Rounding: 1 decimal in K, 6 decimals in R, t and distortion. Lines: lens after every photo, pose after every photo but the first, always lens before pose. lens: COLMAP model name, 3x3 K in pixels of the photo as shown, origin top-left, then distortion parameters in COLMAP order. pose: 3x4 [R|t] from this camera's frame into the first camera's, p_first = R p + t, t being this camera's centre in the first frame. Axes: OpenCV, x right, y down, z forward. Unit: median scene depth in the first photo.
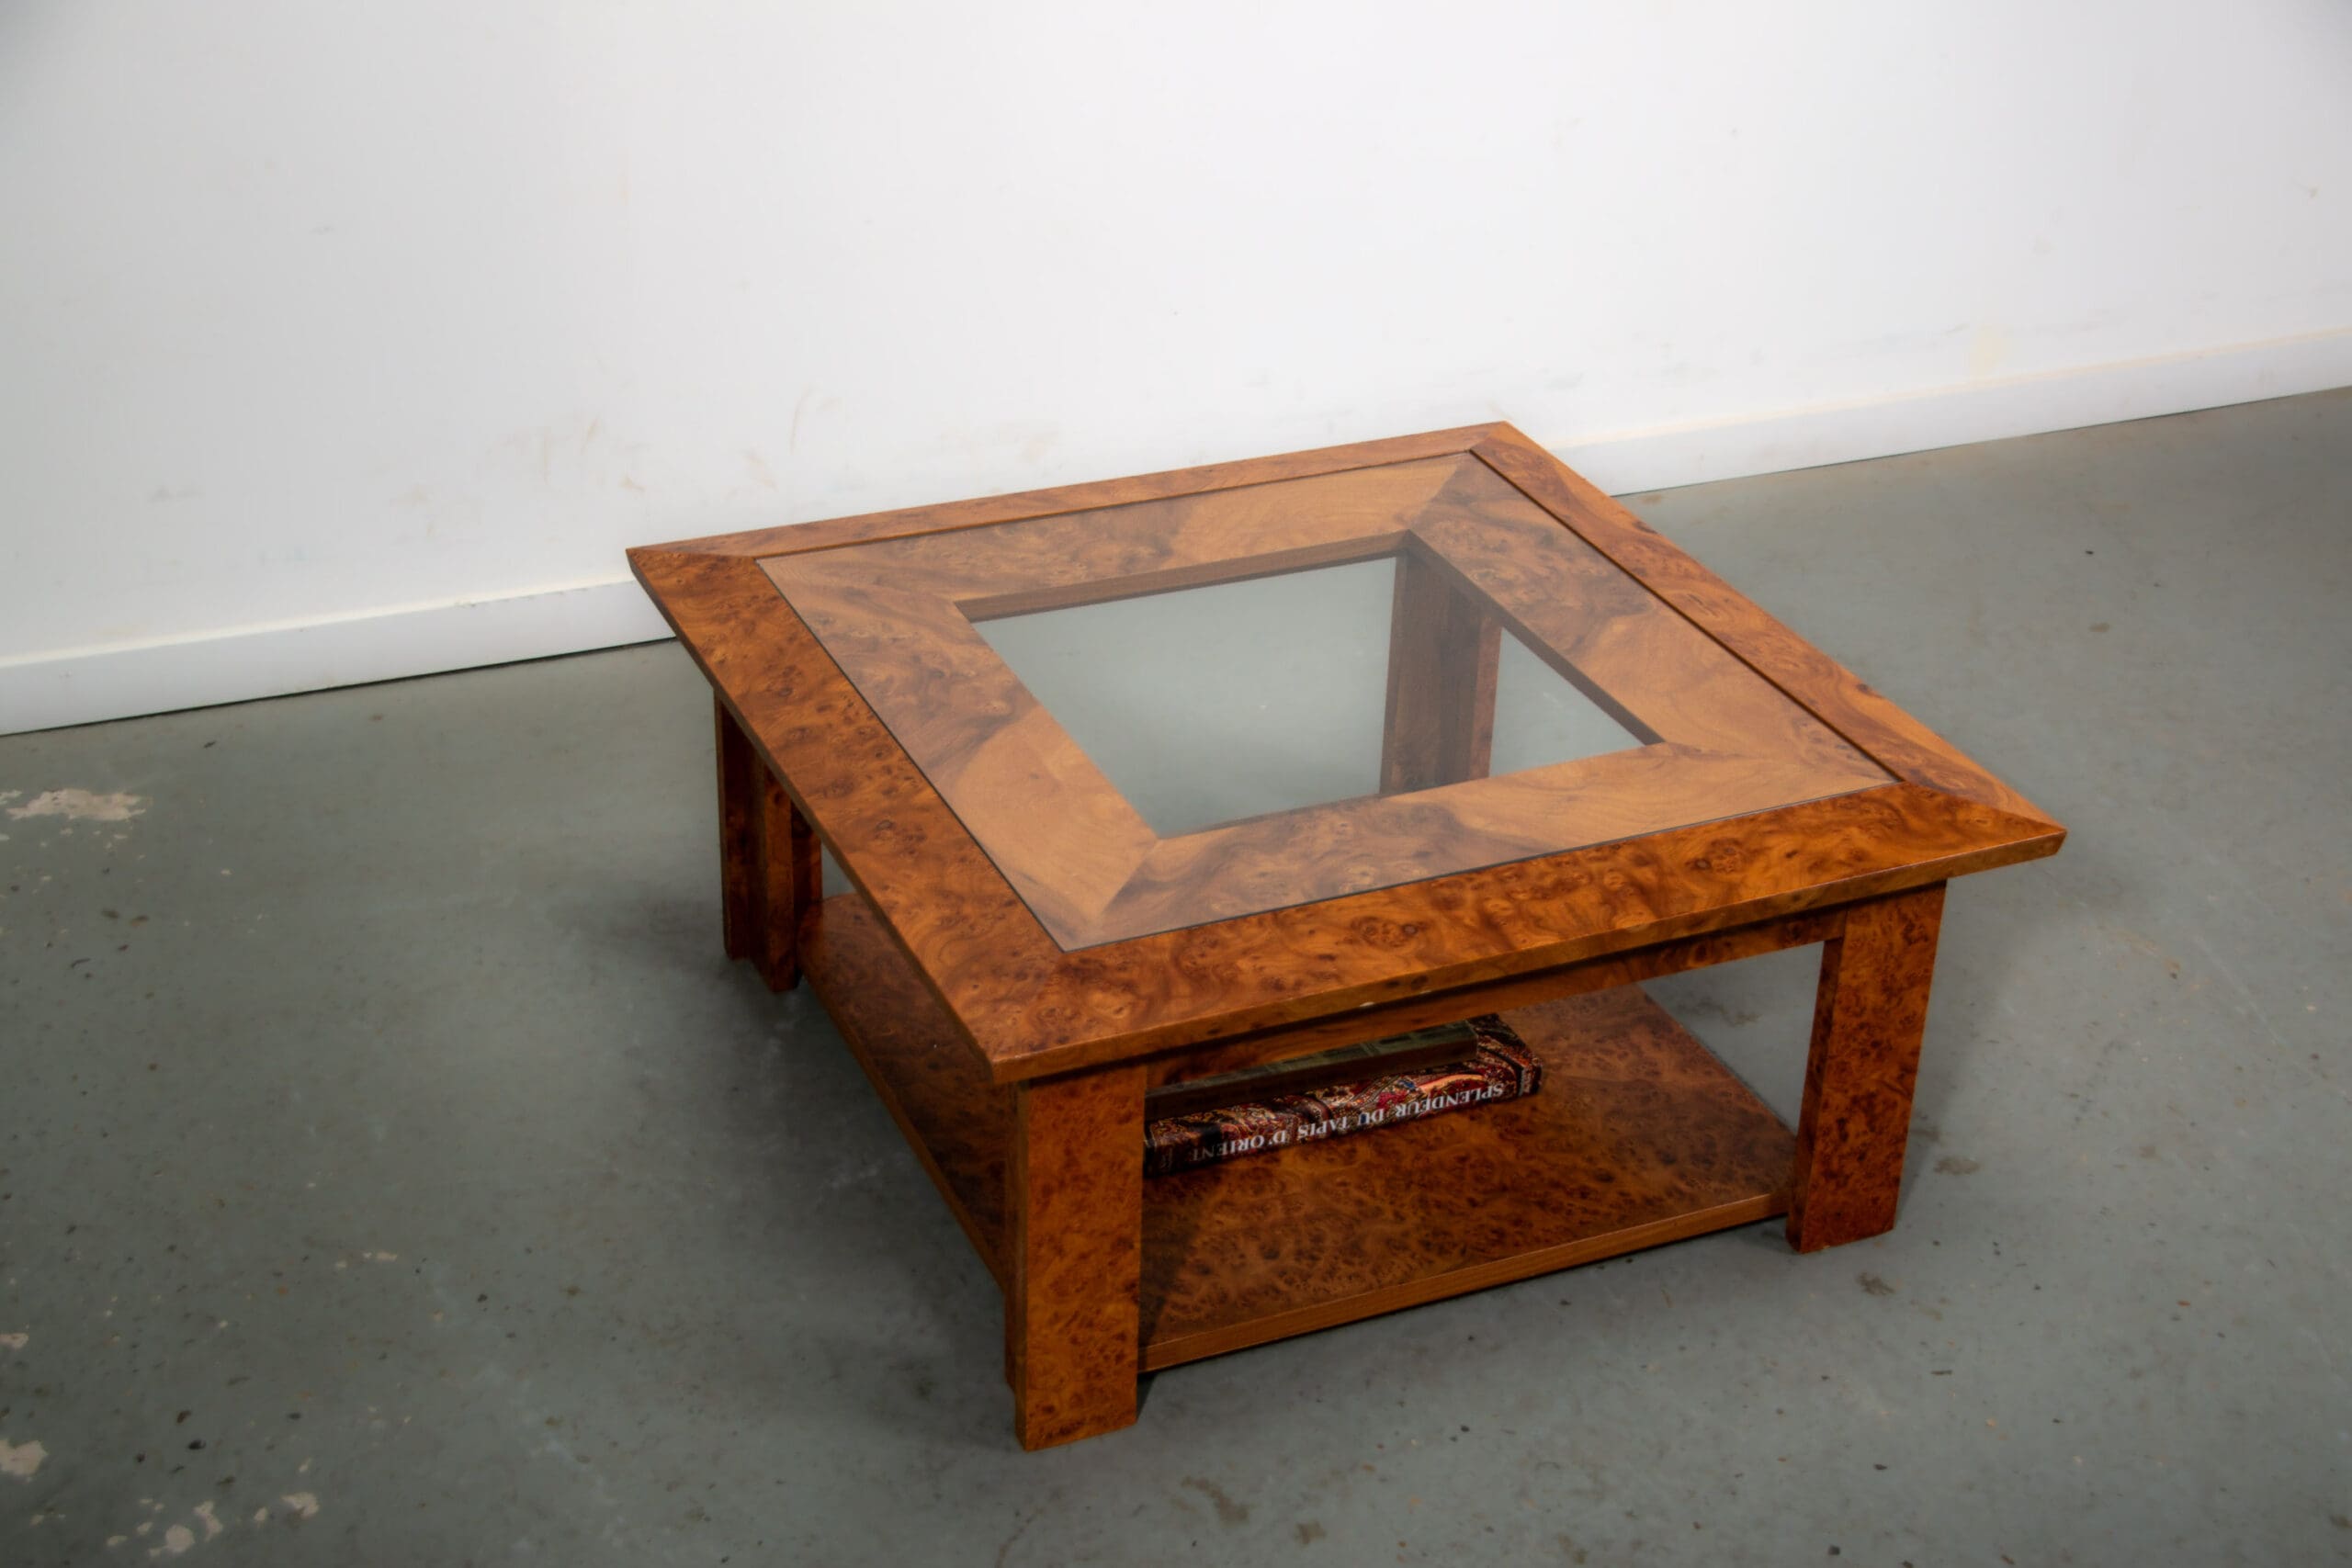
lens RADIAL K [[3296.4, 0, 1173.8], [0, 3296.4, 827.1], [0, 0, 1]] dist [0.074721, 0.833975]
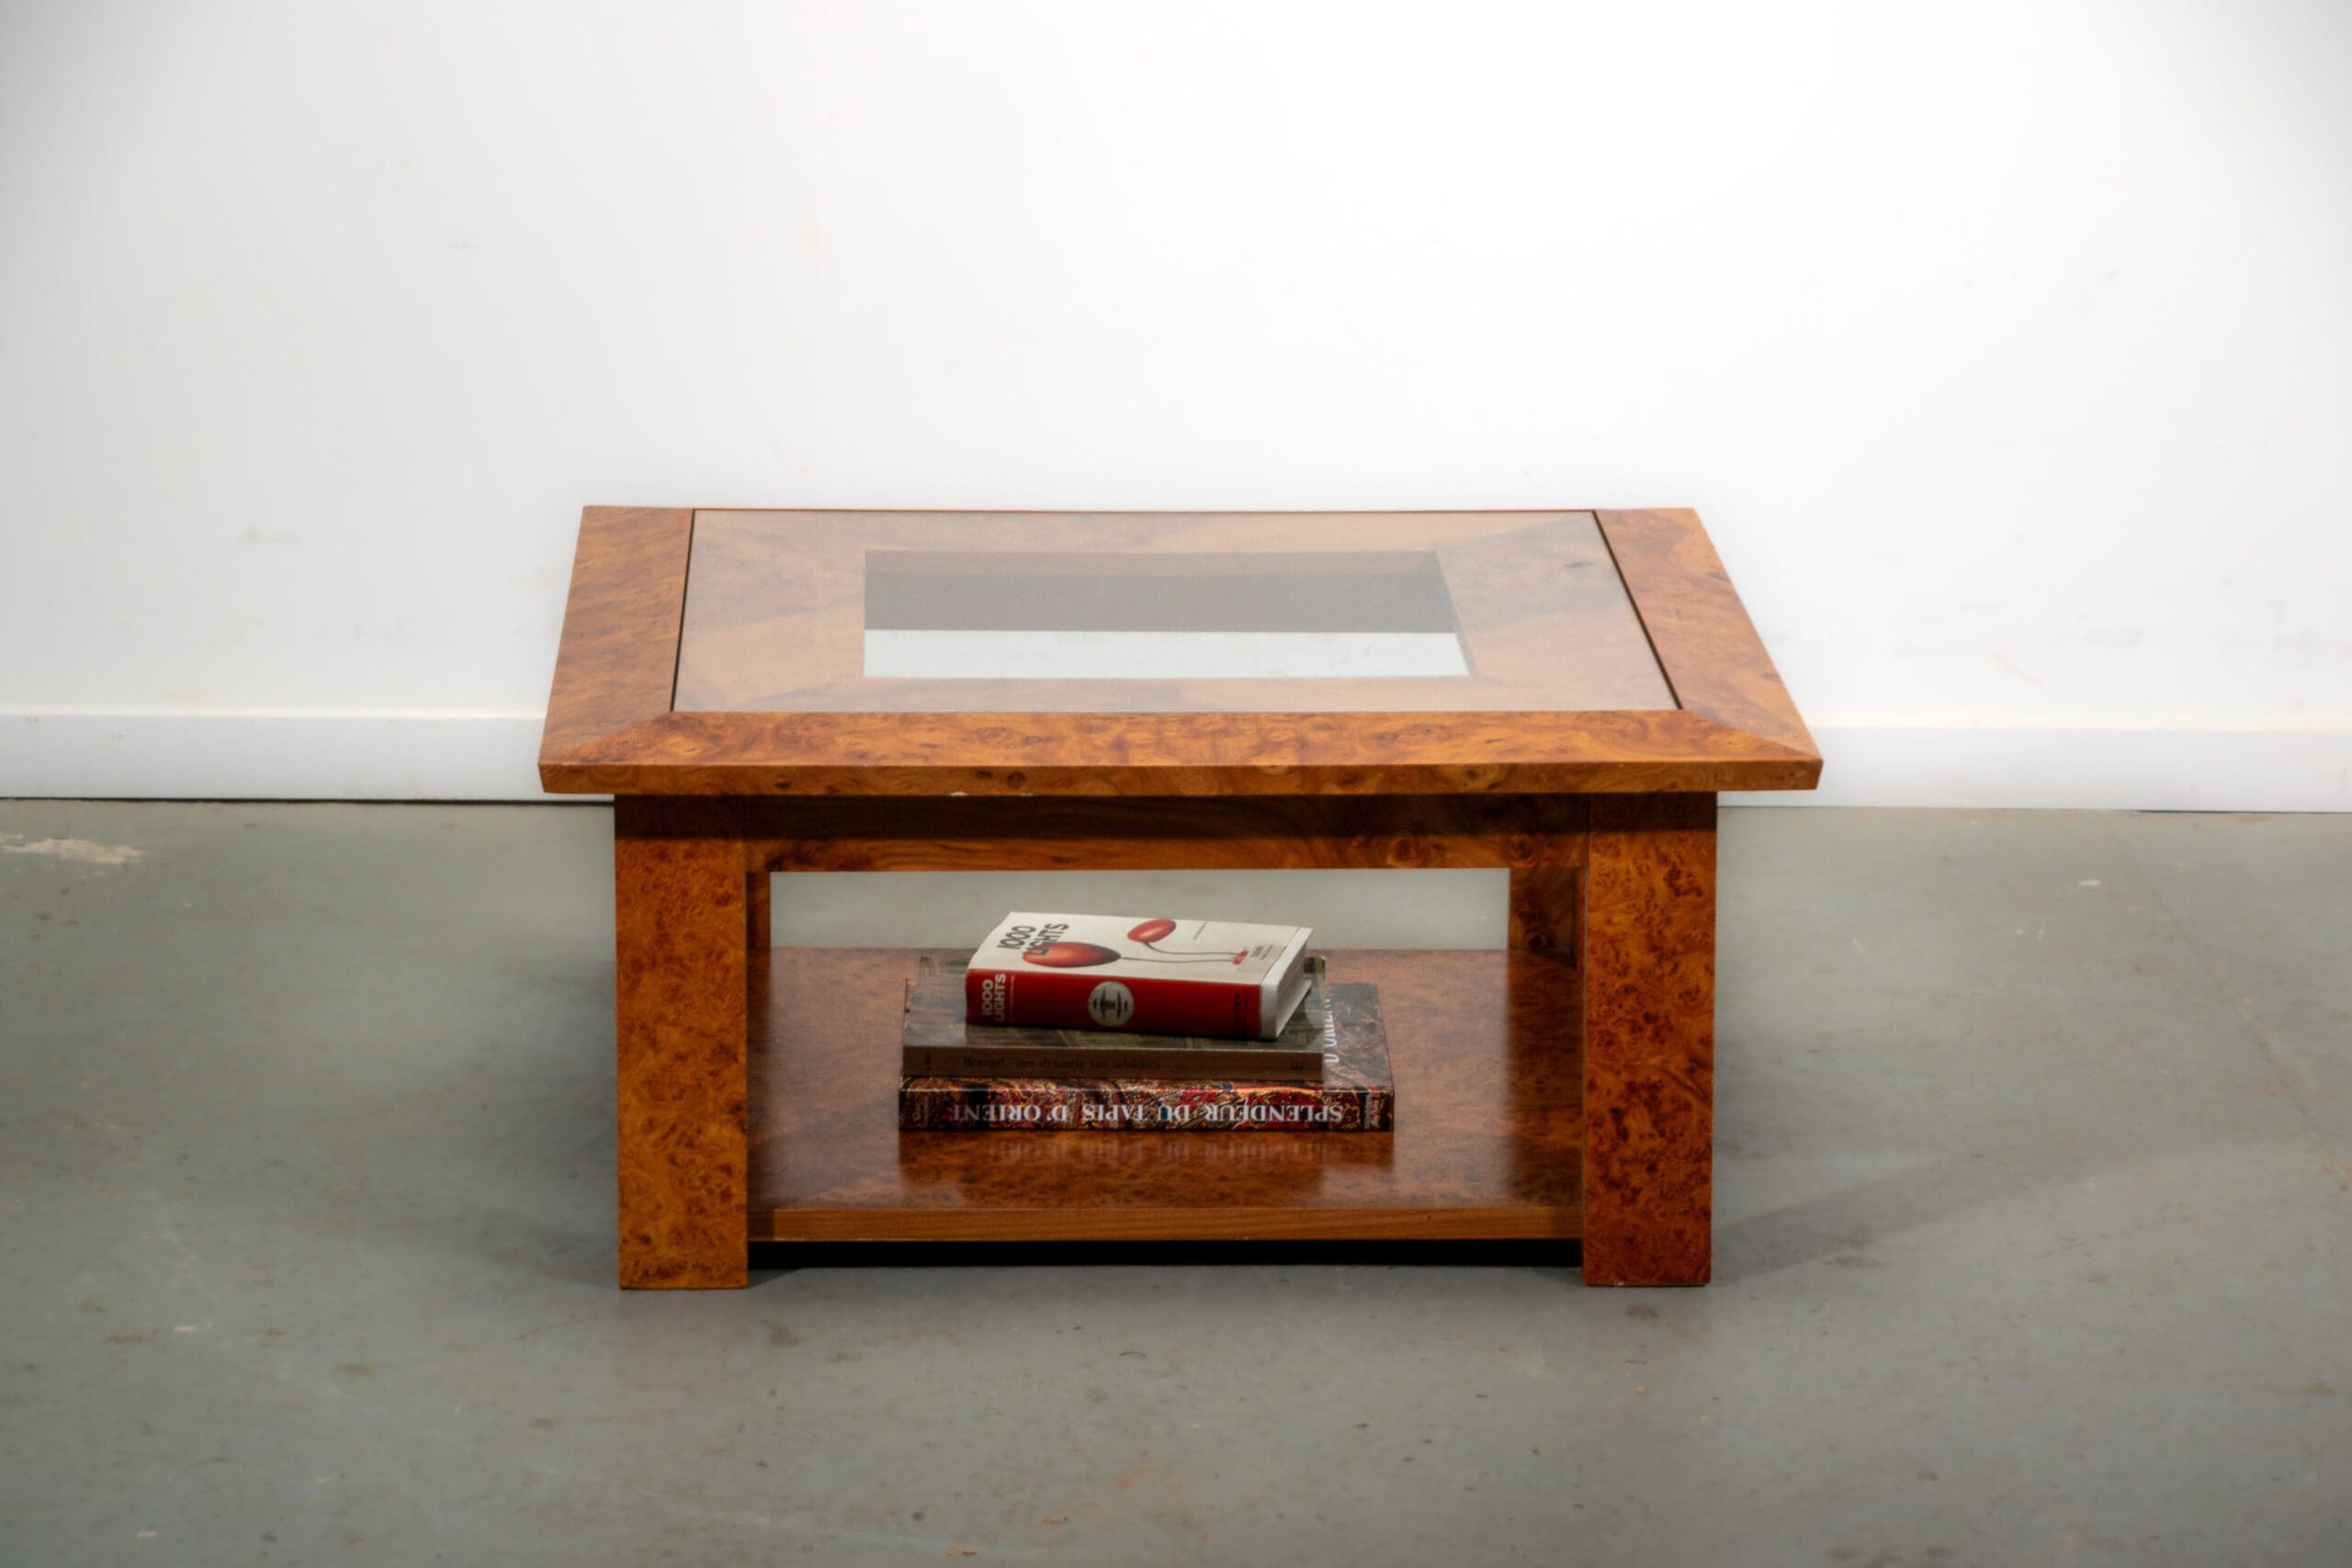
lens RADIAL K [[7343.7, 0, 1181.1], [0, 7343.7, 880.9], [0, 0, 1]] dist [0.988737, 1.916782]
pose [[0.929846, 0.070358, -0.361160, 0.838568], [-0.162357, 0.959281, -0.231129, 0.527436], [0.330193, 0.273551, 0.903406, -0.863657]]
